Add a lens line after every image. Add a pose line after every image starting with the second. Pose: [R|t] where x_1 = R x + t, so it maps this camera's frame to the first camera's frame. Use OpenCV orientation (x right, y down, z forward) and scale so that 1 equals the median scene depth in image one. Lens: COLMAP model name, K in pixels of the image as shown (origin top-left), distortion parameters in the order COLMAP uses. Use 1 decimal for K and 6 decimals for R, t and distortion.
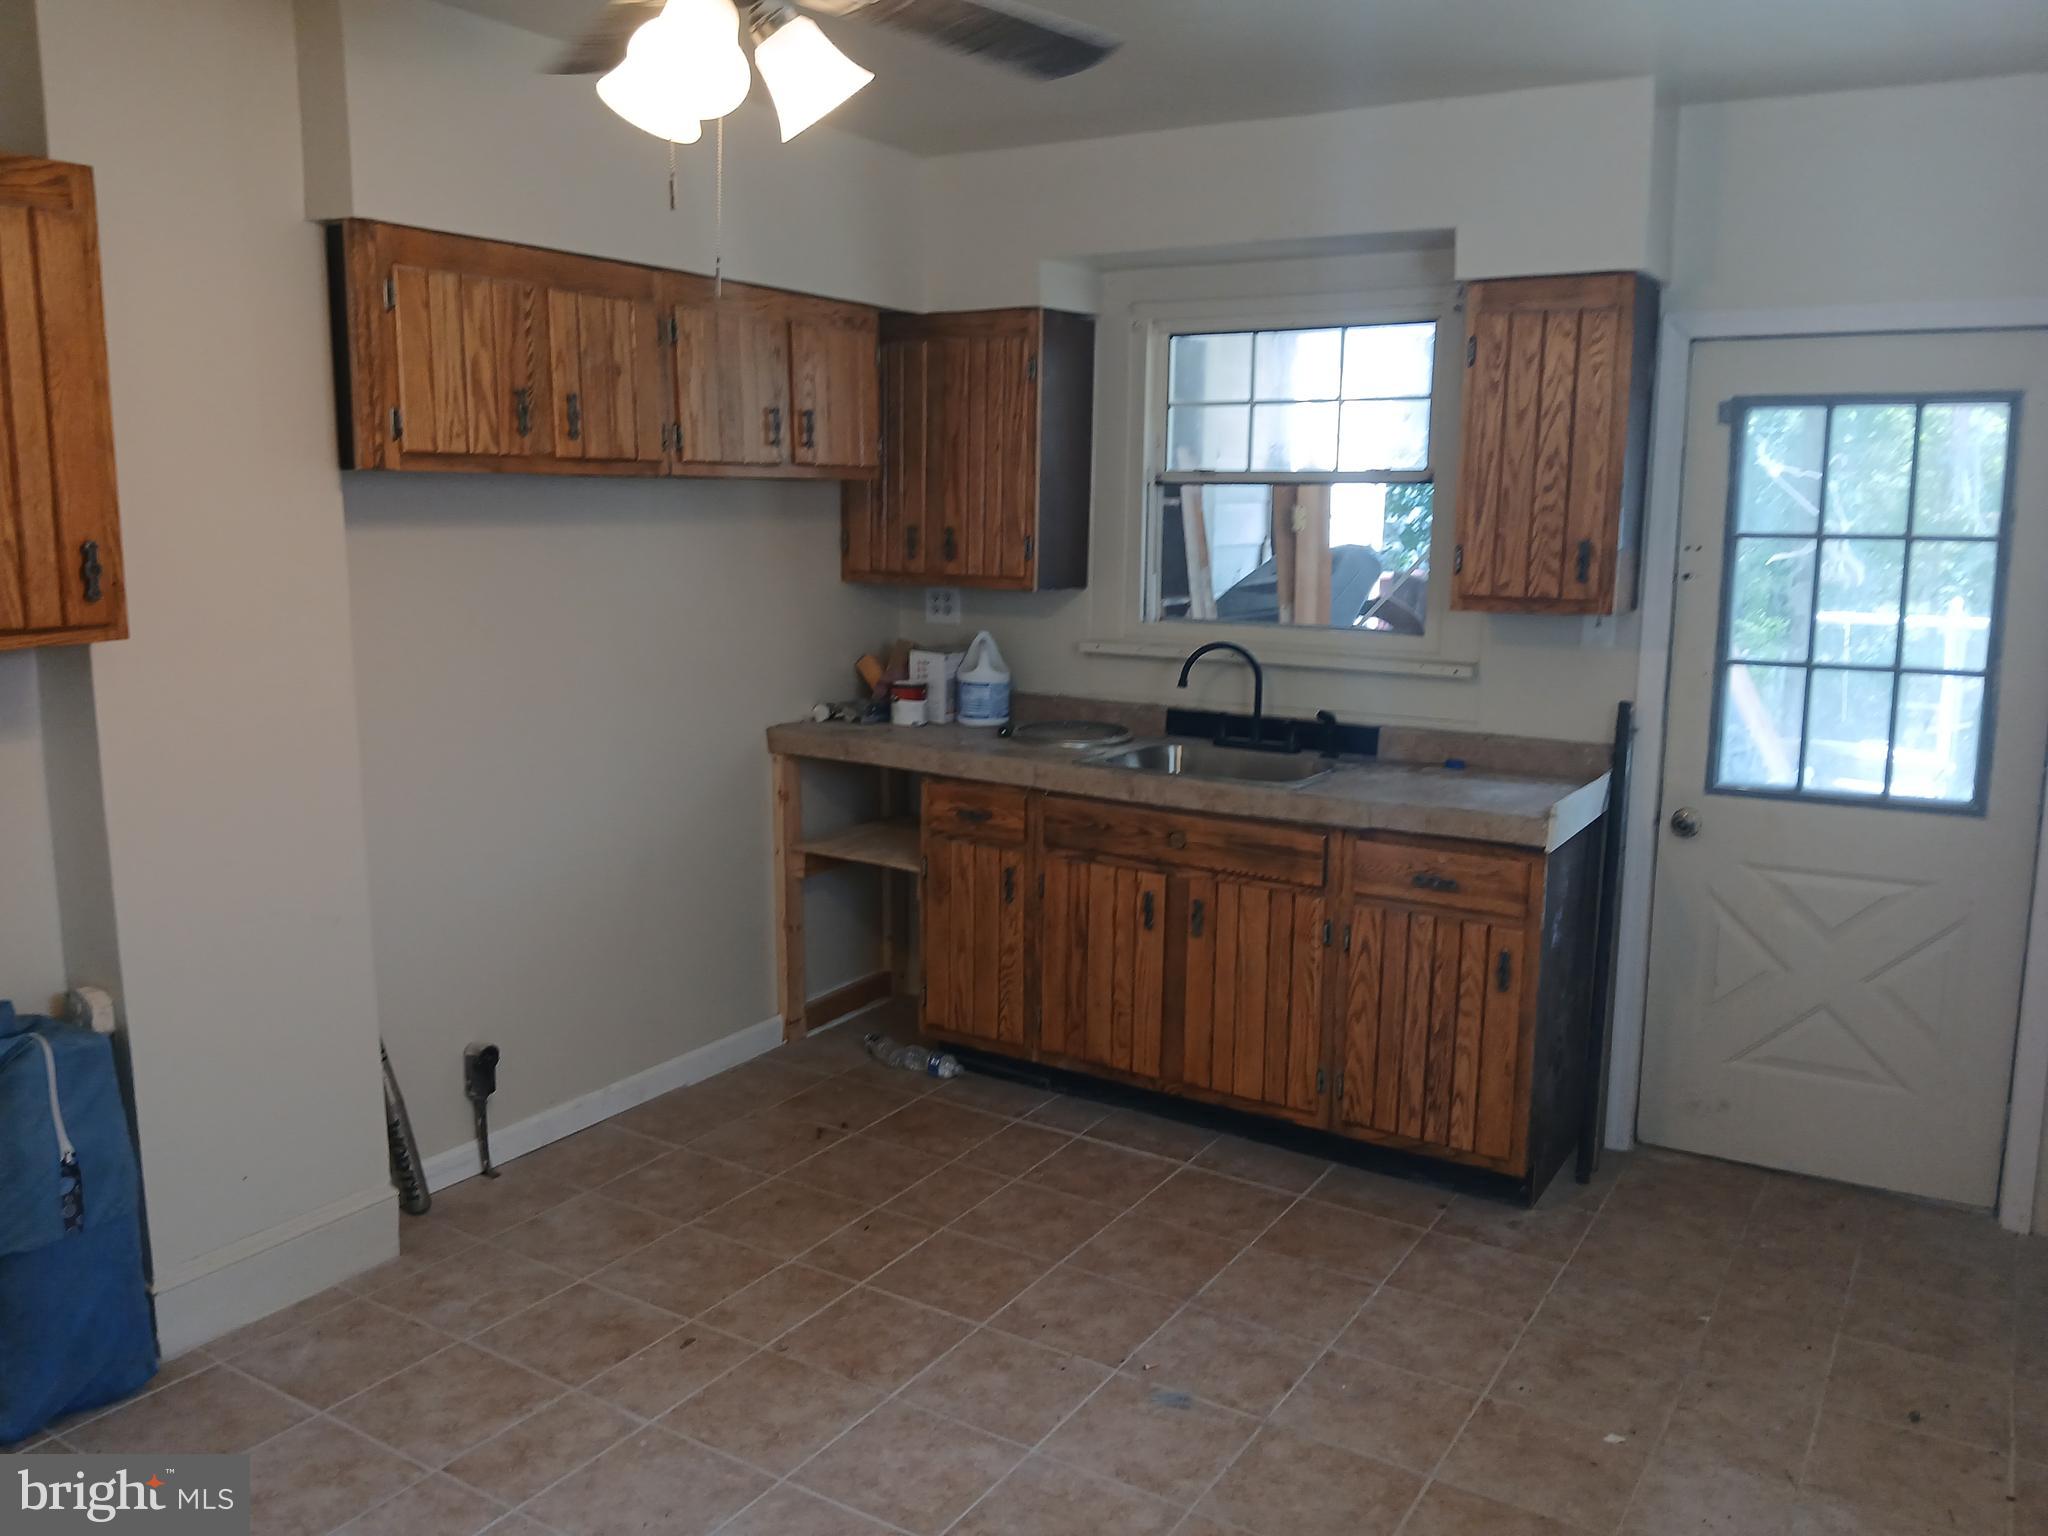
lens RADIAL K [[1592.0, 0, 1020.6], [0, 1592.0, 791.3], [0, 0, 1]] dist [0.183507, -0.466145]
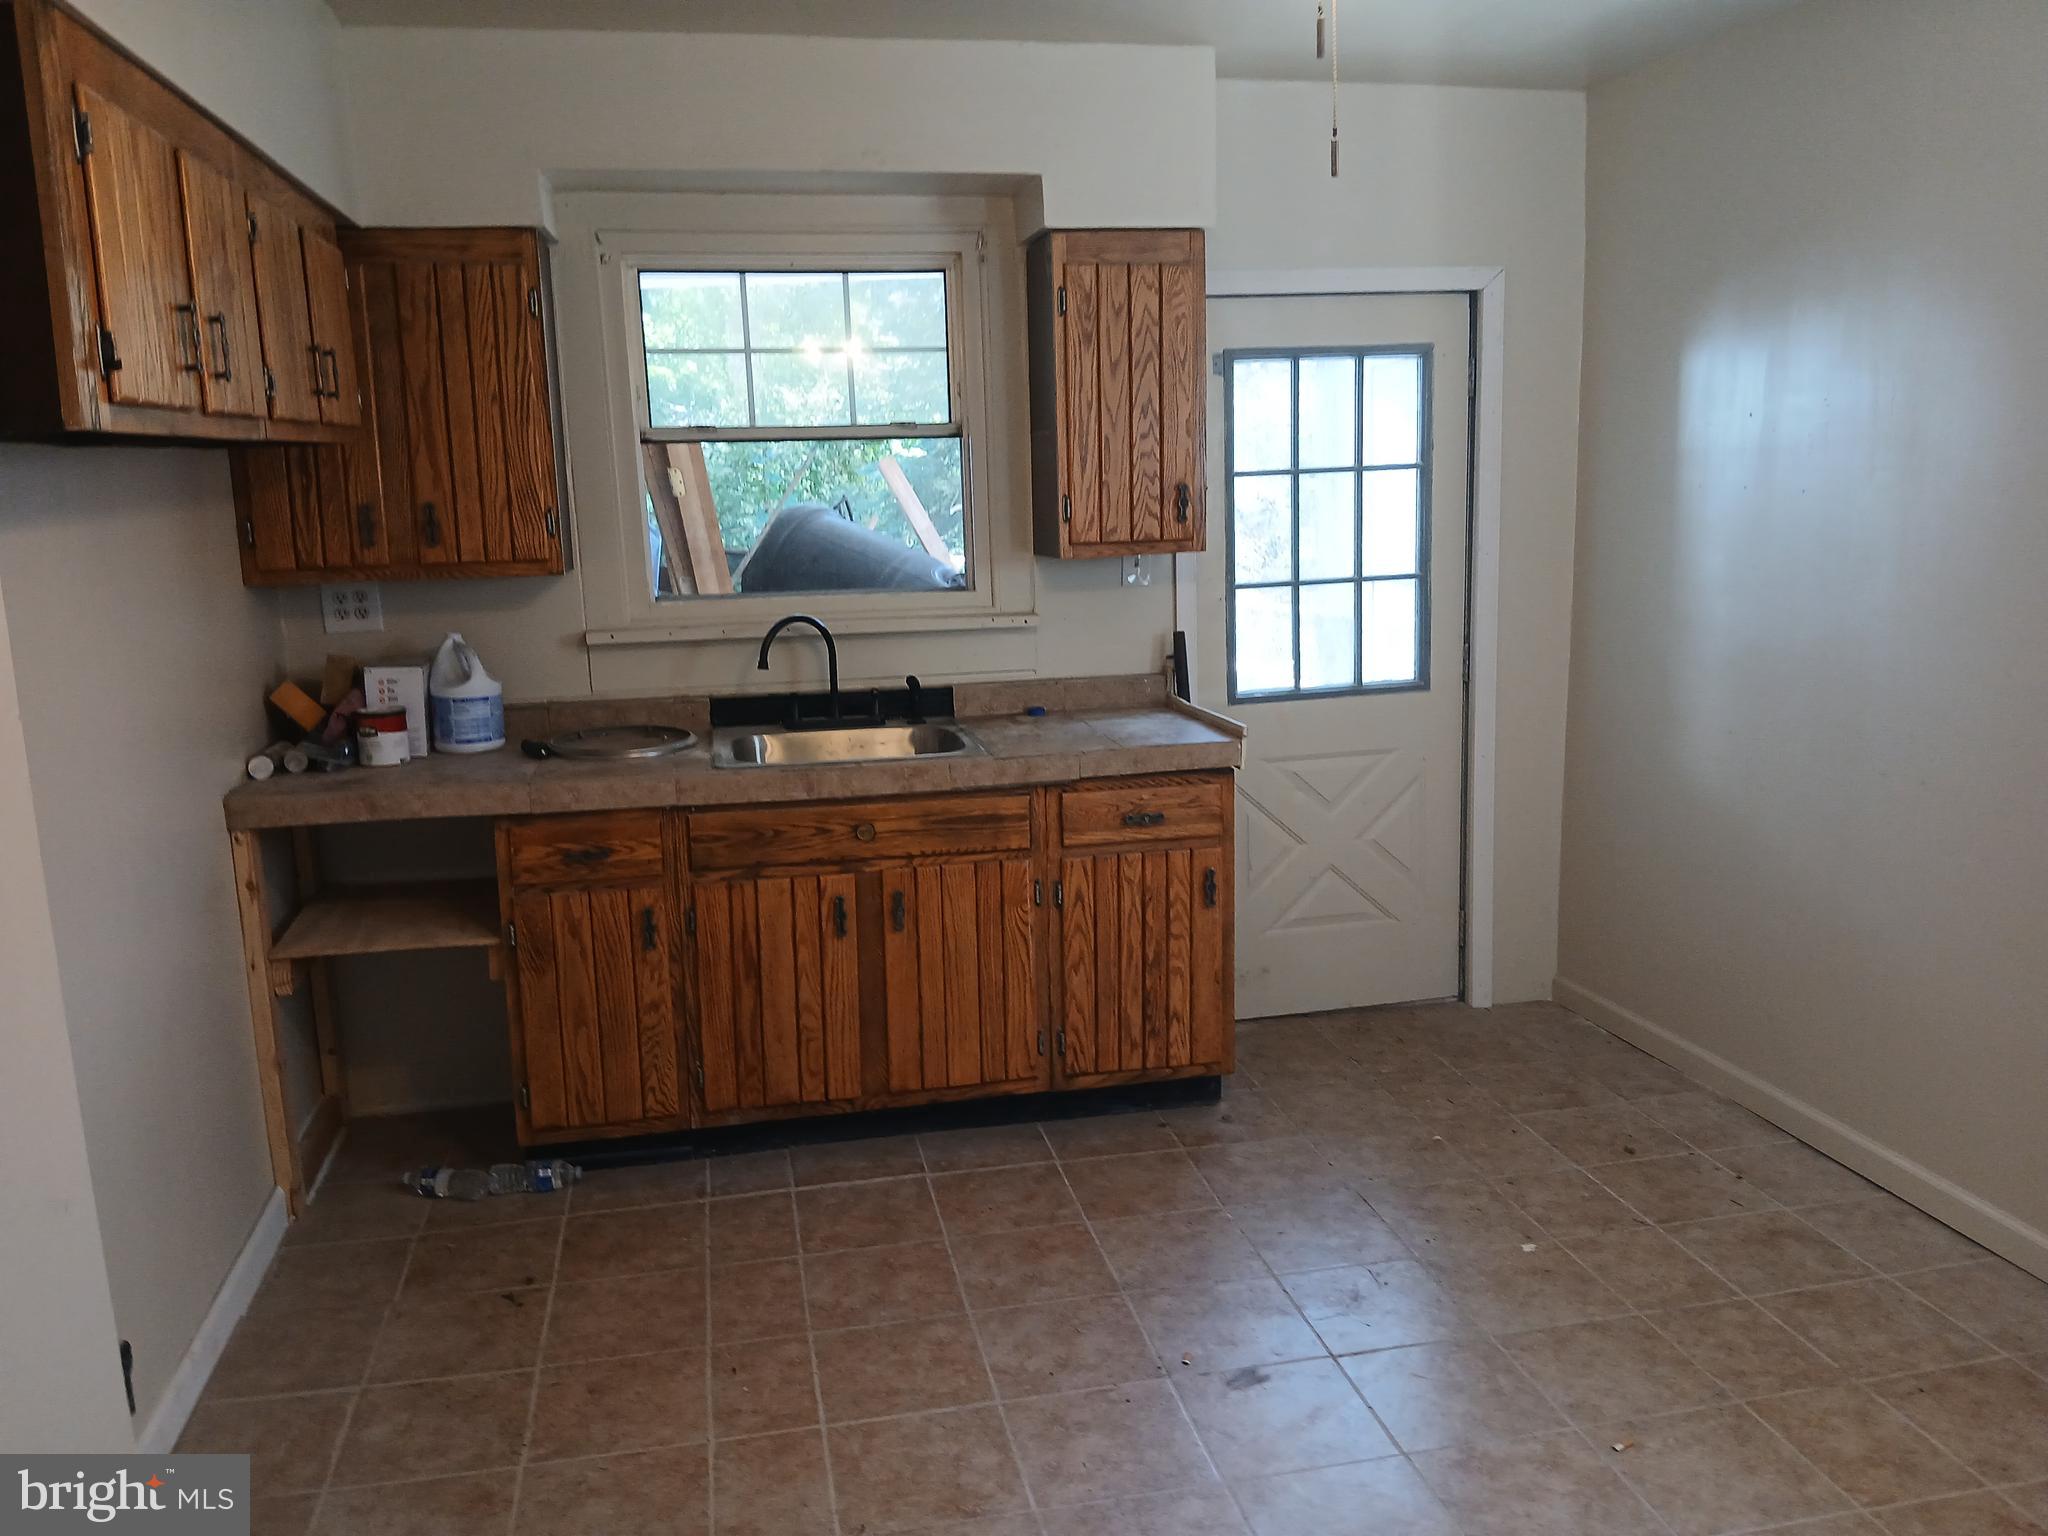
lens RADIAL K [[1592.0, 0, 1020.6], [0, 1592.0, 791.3], [0, 0, 1]] dist [0.183507, -0.466145]
pose [[0.726840, -0.168282, 0.665872, -0.438913], [0.159847, 0.984343, 0.074284, -0.045522], [-0.667947, 0.052445, 0.742359, 0.266309]]
